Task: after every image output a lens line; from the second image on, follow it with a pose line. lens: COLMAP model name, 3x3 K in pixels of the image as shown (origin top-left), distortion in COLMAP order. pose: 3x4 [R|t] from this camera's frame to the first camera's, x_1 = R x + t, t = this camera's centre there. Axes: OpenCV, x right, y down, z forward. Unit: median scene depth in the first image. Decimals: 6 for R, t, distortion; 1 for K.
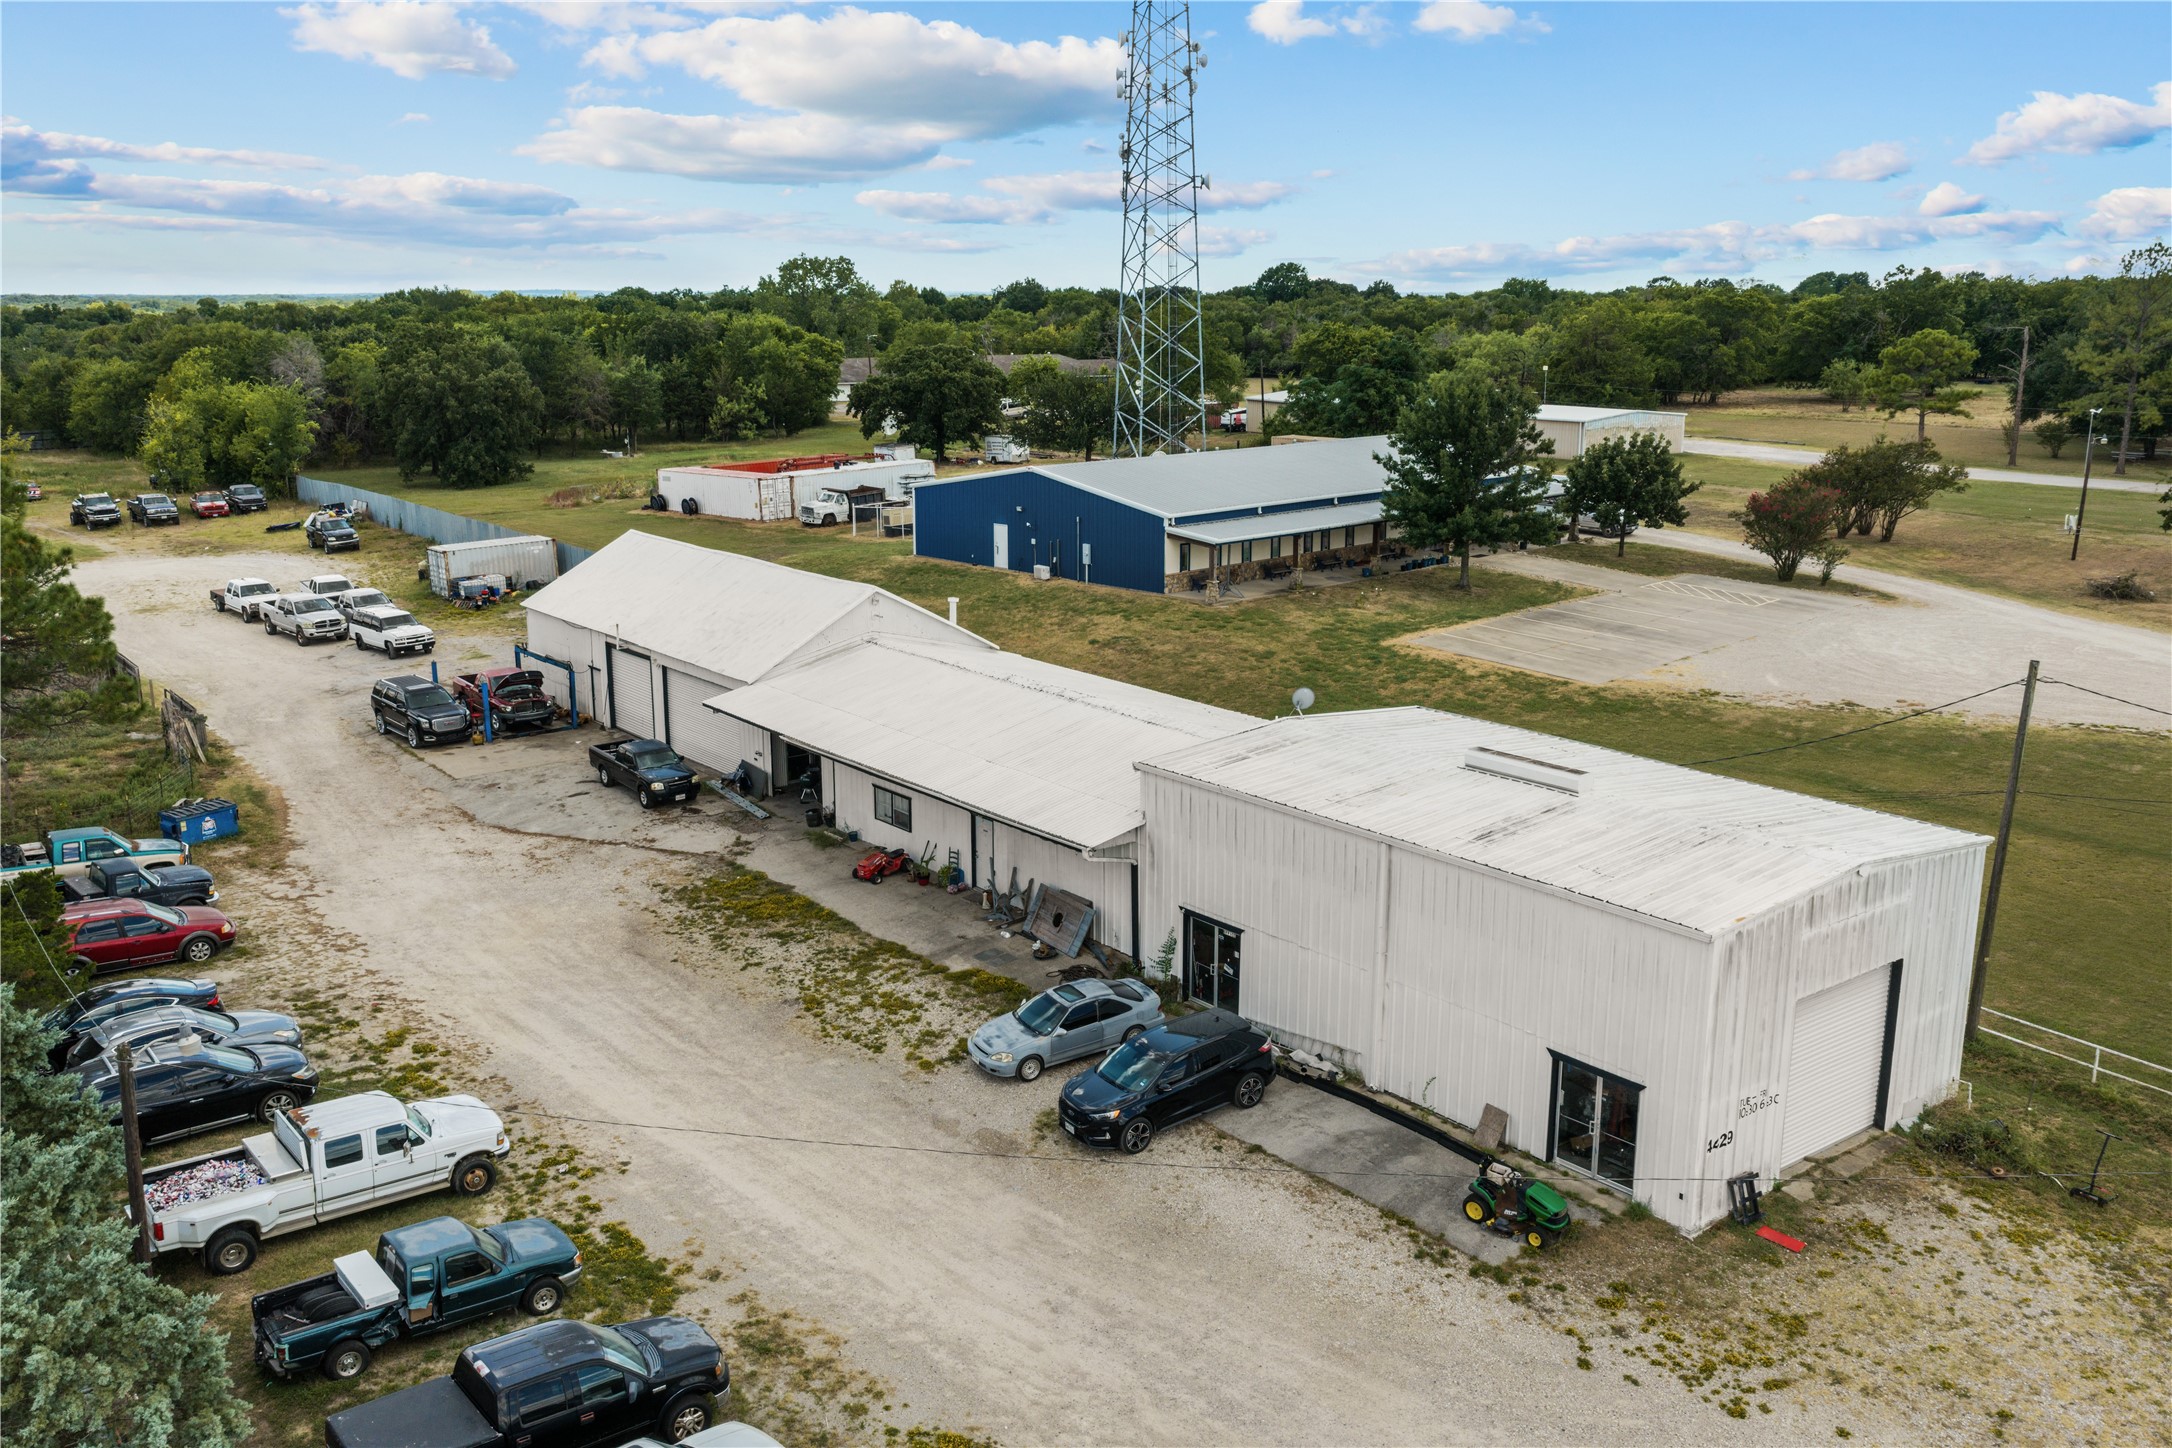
lens RADIAL K [[1877.2, 0, 1086.0], [0, 1877.2, 724.0], [0, 0, 1]] dist [0.039411, -0.094030]
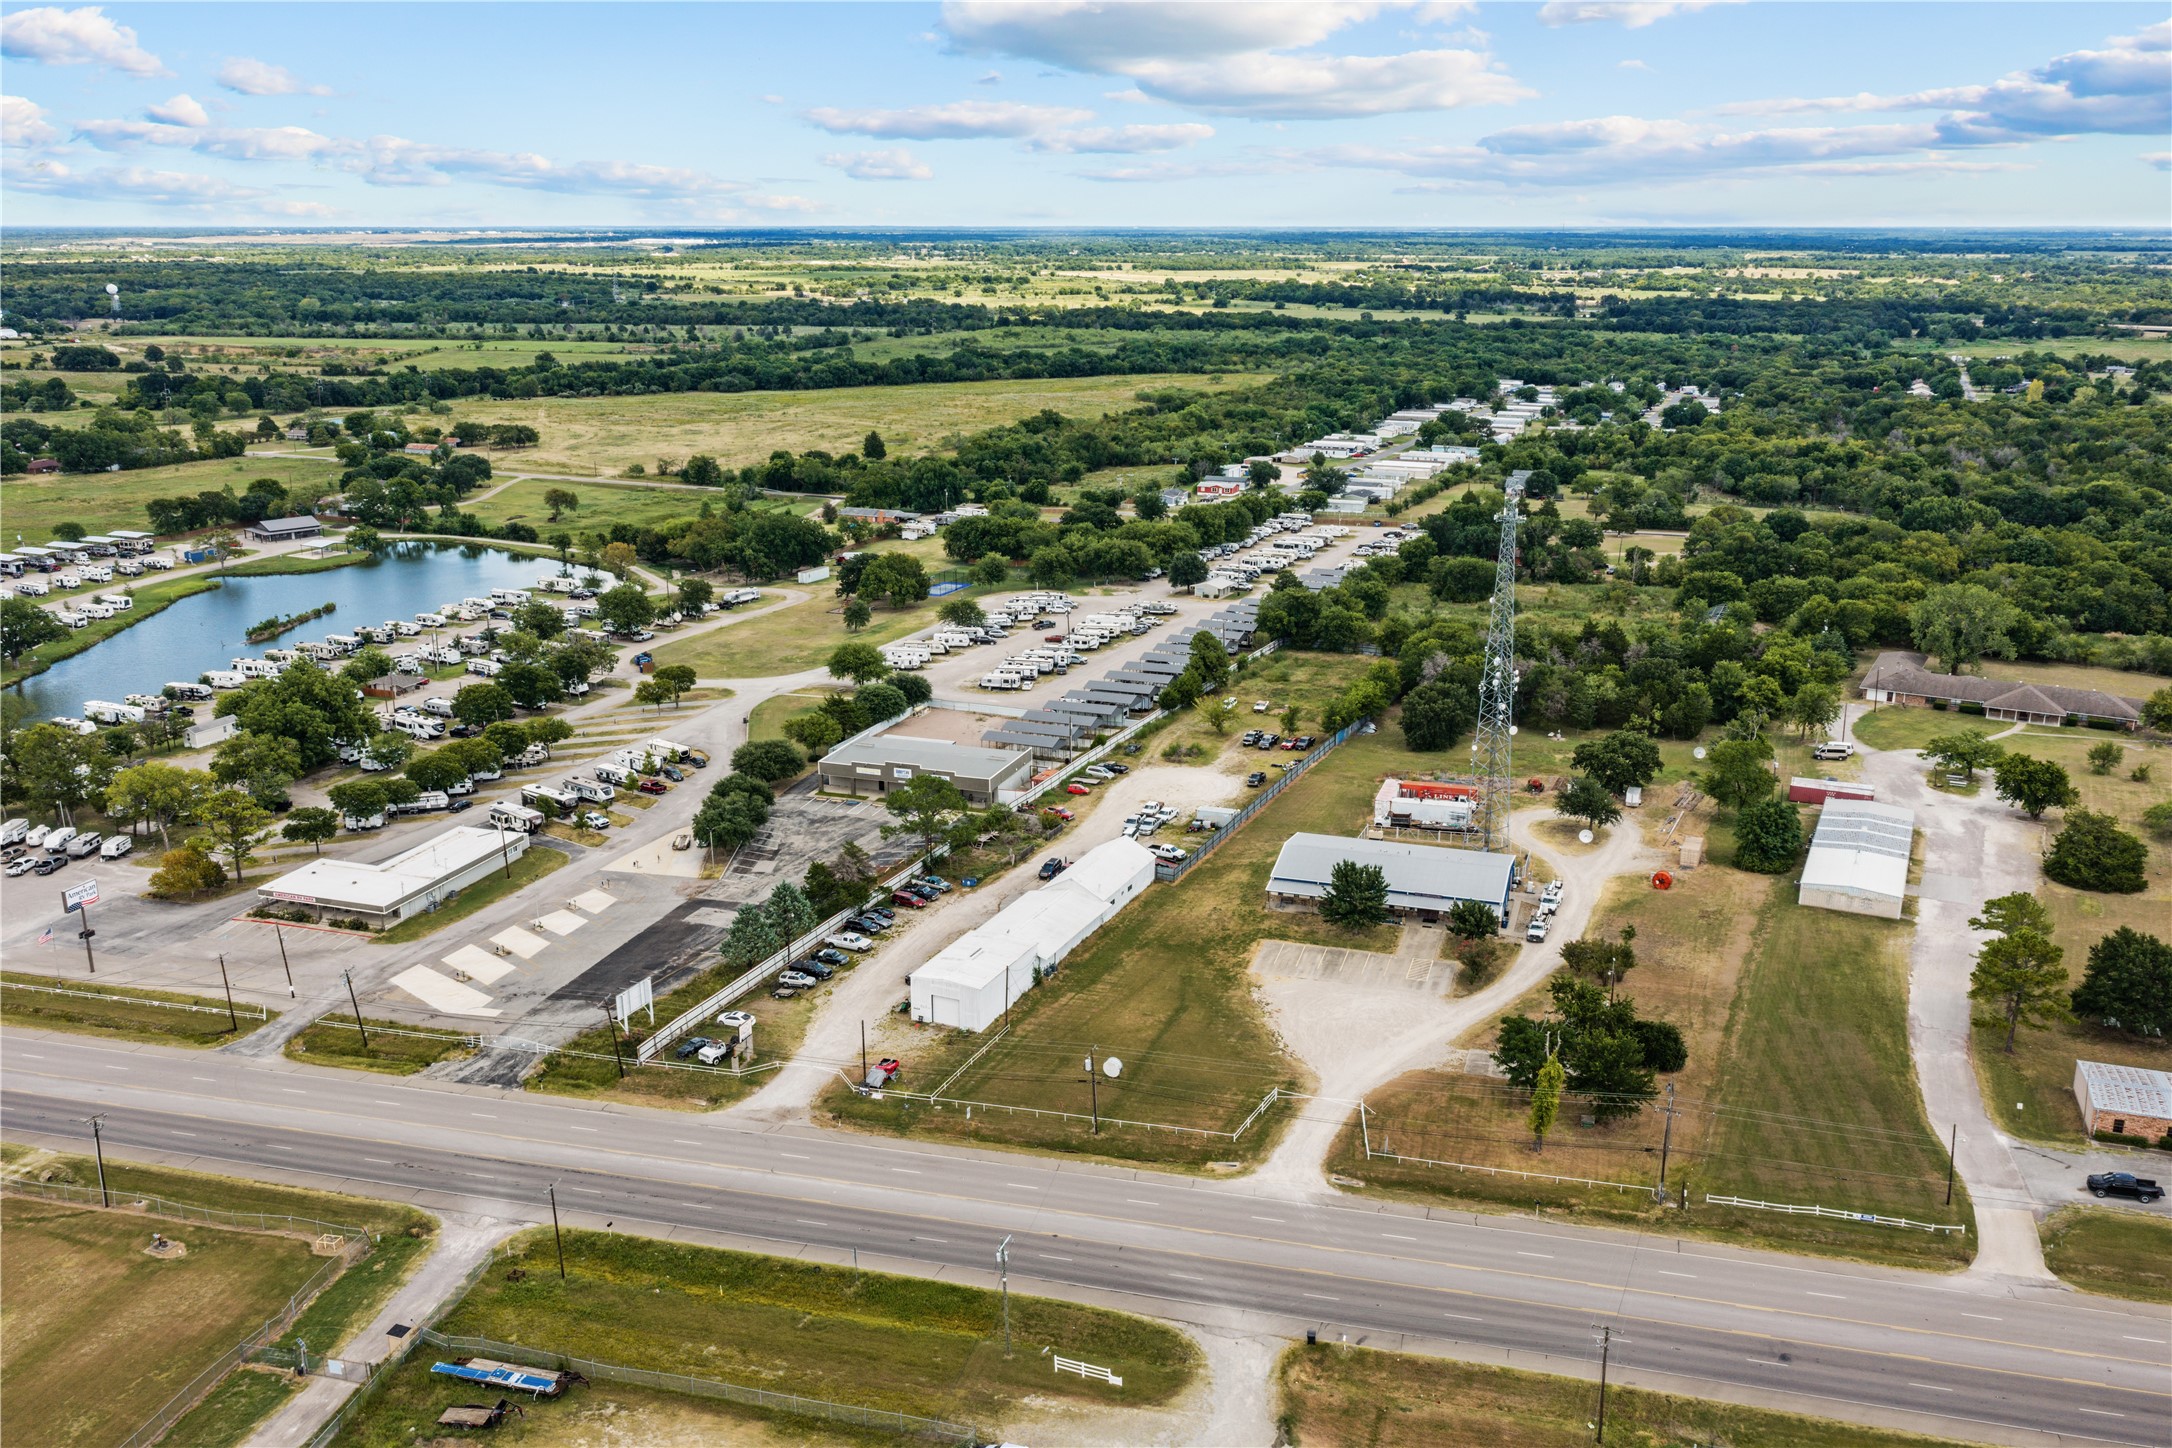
lens RADIAL K [[1764.0, 0, 1100.3], [0, 1764.0, 820.5], [0, 0, 1]] dist [0.005113, -0.010482]
pose [[0.469864, 0.286027, -0.835115, 3.547001], [-0.201473, 0.955827, 0.214016, -1.178356], [0.859440, 0.067695, 0.506735, -1.032981]]
